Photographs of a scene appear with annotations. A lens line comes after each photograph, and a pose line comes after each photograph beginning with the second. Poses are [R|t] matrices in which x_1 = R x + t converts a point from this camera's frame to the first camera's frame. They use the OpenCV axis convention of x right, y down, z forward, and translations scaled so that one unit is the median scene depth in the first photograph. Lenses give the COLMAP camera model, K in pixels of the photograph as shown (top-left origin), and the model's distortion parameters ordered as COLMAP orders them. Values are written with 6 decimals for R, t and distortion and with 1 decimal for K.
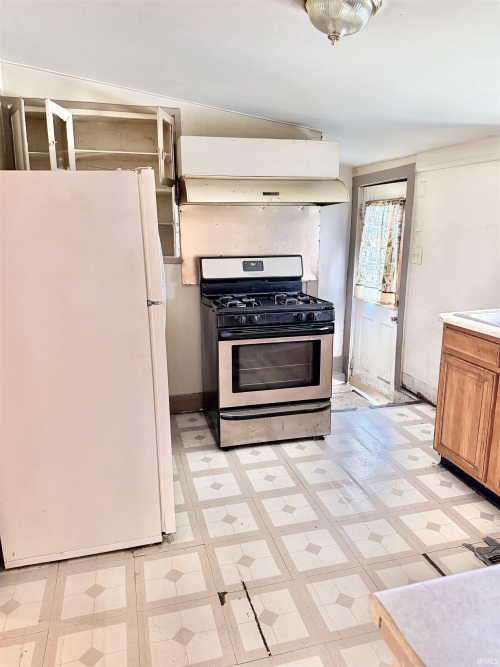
lens RADIAL K [[482.2, 0, 249.6], [0, 482.2, 324.5], [0, 0, 1]] dist [0.040394, -0.024078]
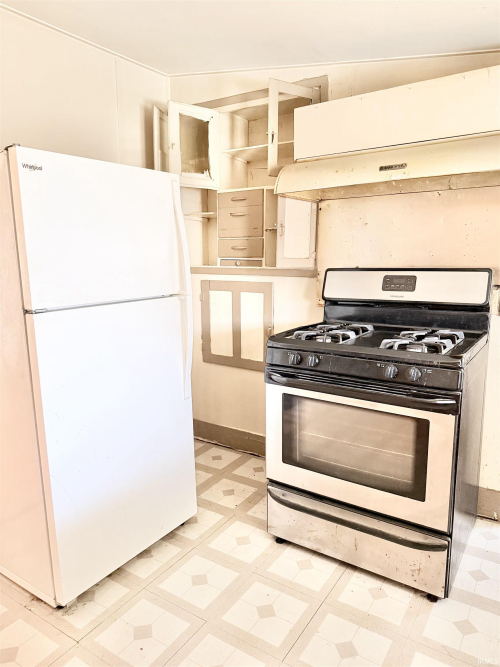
lens RADIAL K [[482.2, 0, 249.6], [0, 482.2, 324.5], [0, 0, 1]] dist [0.040394, -0.024078]
pose [[0.635695, 0.106565, -0.764550, 0.422865], [-0.136798, 0.990301, 0.024289, -0.060718], [0.759723, 0.089148, 0.644107, 0.477020]]
